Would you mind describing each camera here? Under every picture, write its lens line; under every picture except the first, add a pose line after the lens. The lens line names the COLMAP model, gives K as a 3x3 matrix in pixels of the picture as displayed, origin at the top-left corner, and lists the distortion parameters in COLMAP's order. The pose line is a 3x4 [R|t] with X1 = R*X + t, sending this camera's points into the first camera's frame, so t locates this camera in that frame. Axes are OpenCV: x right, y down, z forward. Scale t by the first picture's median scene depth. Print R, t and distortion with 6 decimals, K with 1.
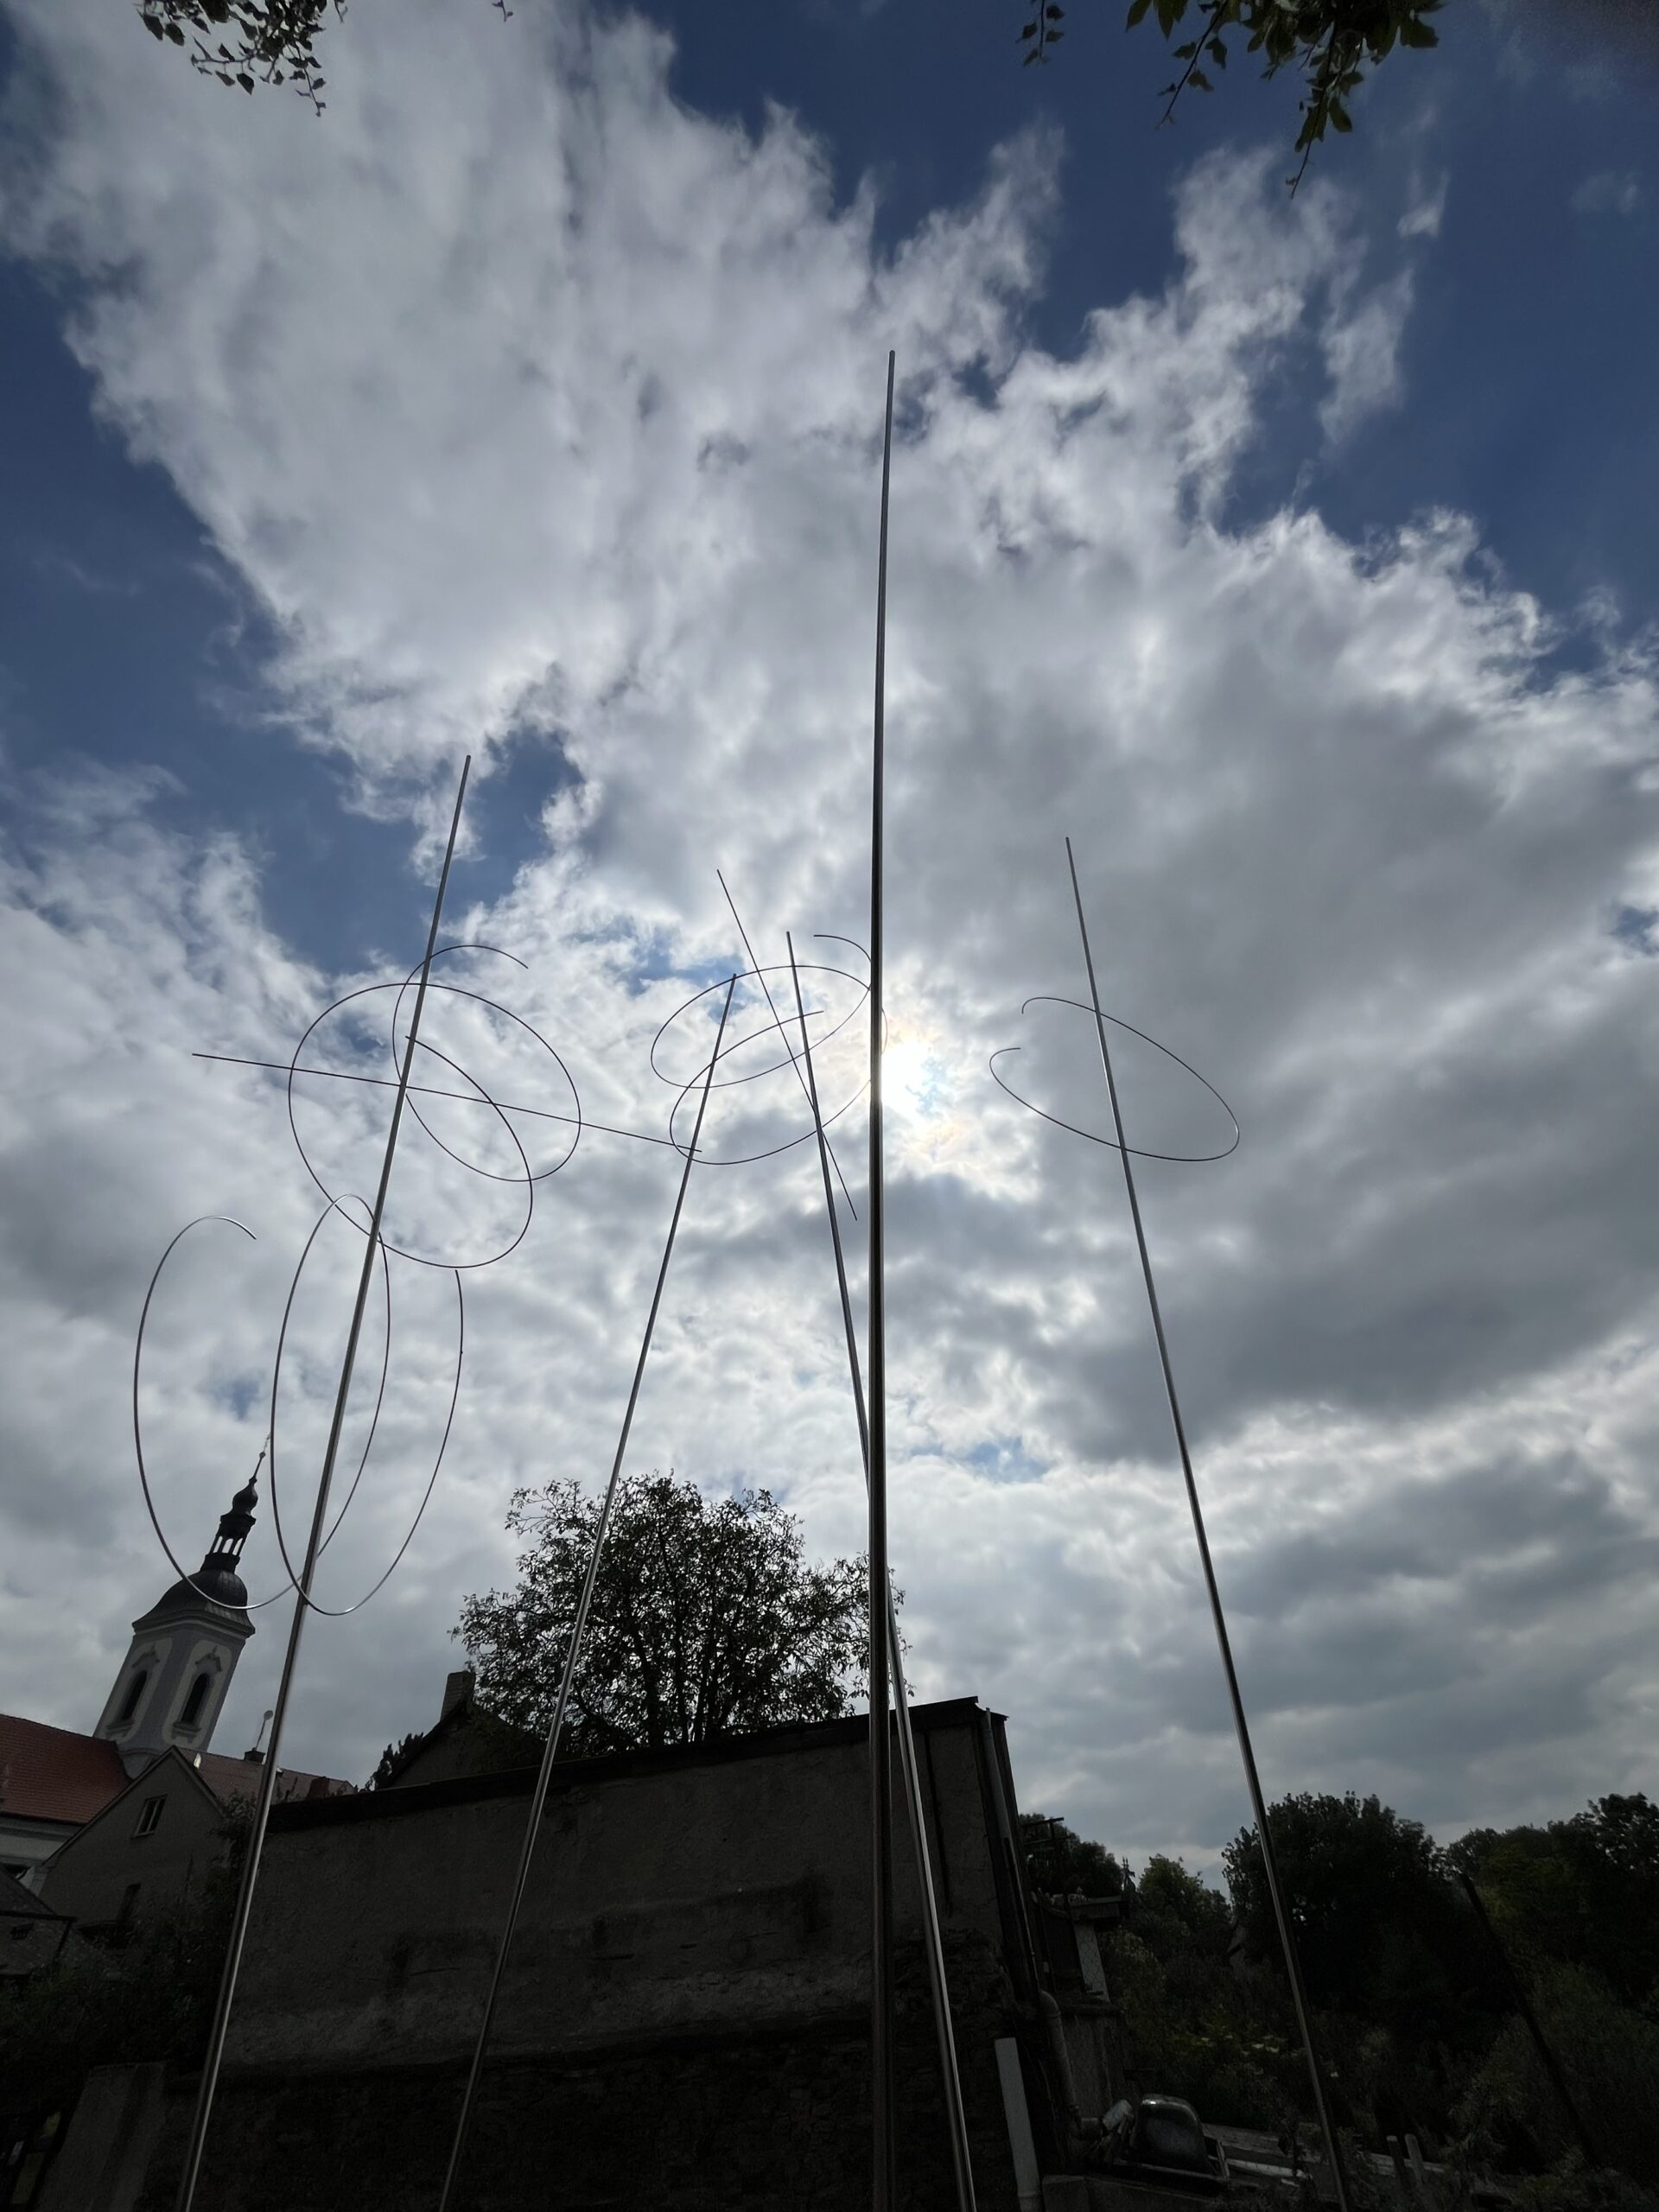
lens RADIAL K [[895.6, 0, 829.5], [0, 895.6, 1106.0], [0, 0, 1]] dist [-0.003524, -0.000200]
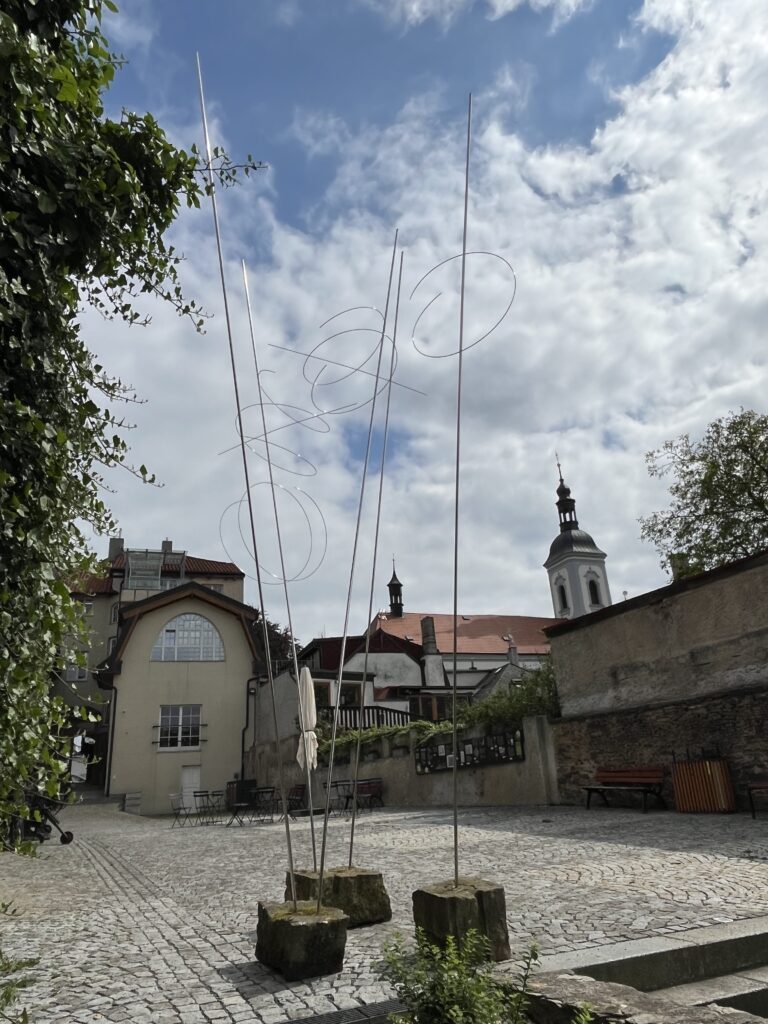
lens RADIAL K [[696.3, 0, 384.0], [0, 696.3, 512.0], [0, 0, 1]] dist [0.003374, 0.000698]
pose [[0.654202, -0.246385, -0.715062, 0.448920], [0.556768, 0.796781, 0.234839, -0.045022], [0.511888, -0.551756, 0.658435, -0.157755]]
